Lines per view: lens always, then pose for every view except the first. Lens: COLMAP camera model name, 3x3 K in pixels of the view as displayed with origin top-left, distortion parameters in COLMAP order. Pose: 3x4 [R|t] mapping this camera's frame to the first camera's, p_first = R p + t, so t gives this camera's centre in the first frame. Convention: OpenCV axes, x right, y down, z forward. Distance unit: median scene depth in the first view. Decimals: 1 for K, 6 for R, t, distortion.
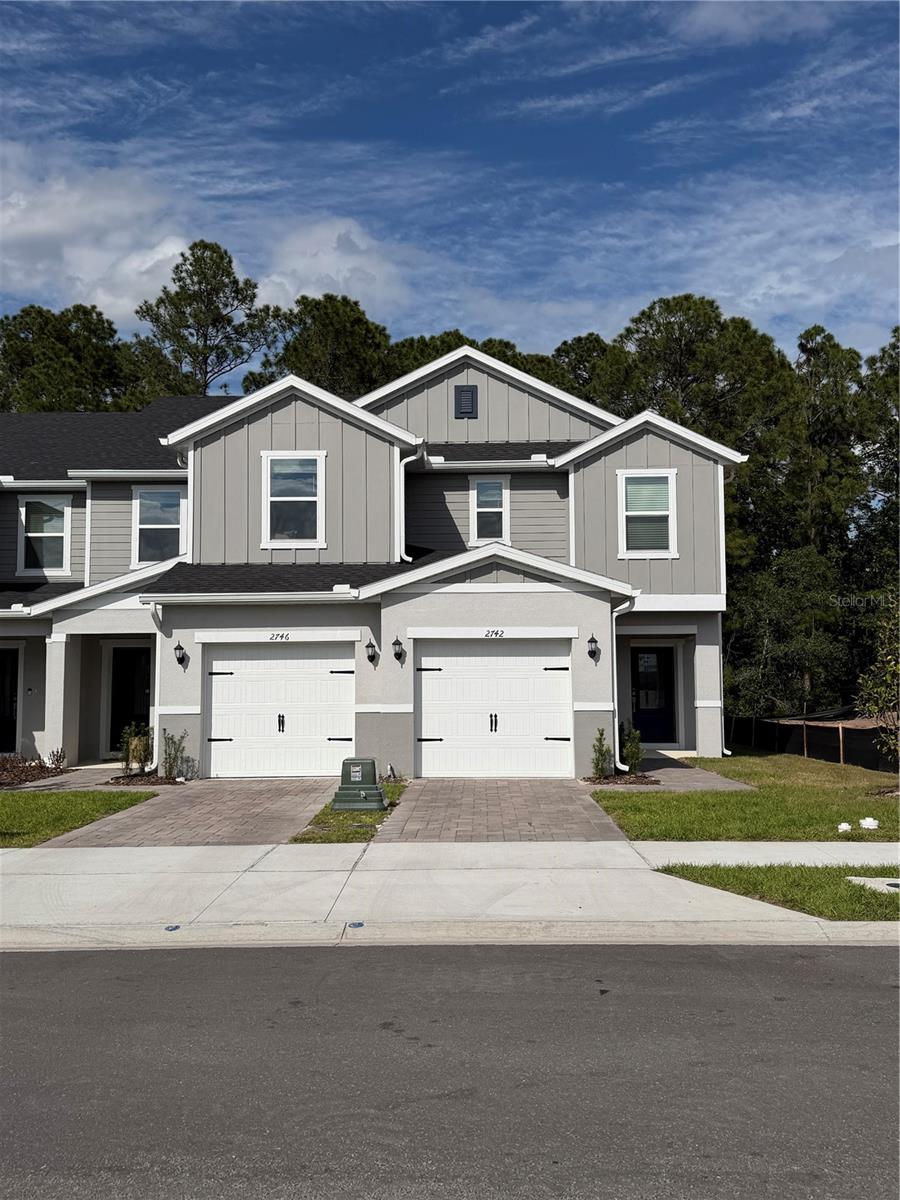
lens RADIAL K [[1157.7, 0, 450.0], [0, 1157.7, 600.0], [0, 0, 1]] dist [0.077800, 0.002163]
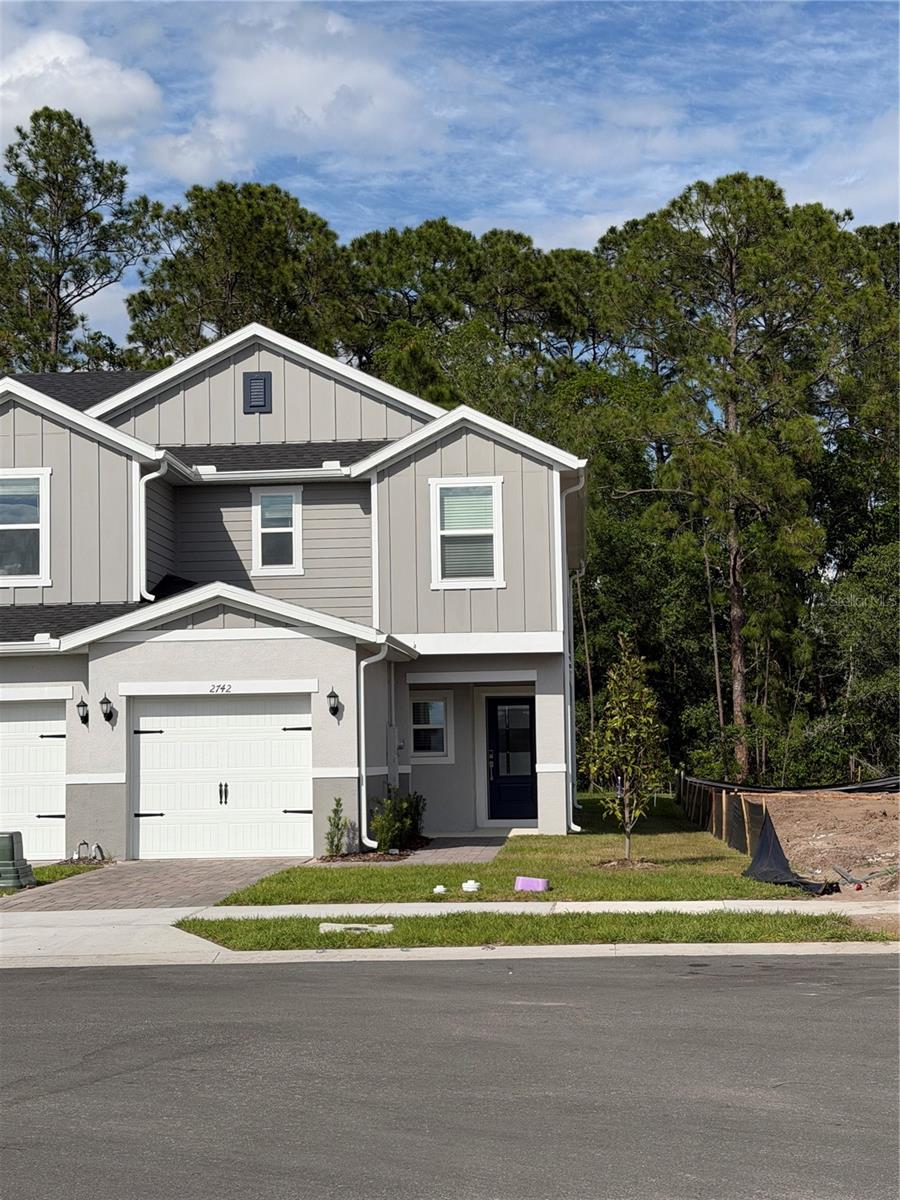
lens RADIAL K [[1846.8, 0, 450.0], [0, 1846.8, 600.0], [0, 0, 1]] dist [0.116688, 0.012159]
pose [[0.998949, -0.015895, -0.042994, 0.212468], [0.015640, 0.999858, -0.006257, -0.019821], [0.043088, 0.005578, 0.999056, -0.280683]]
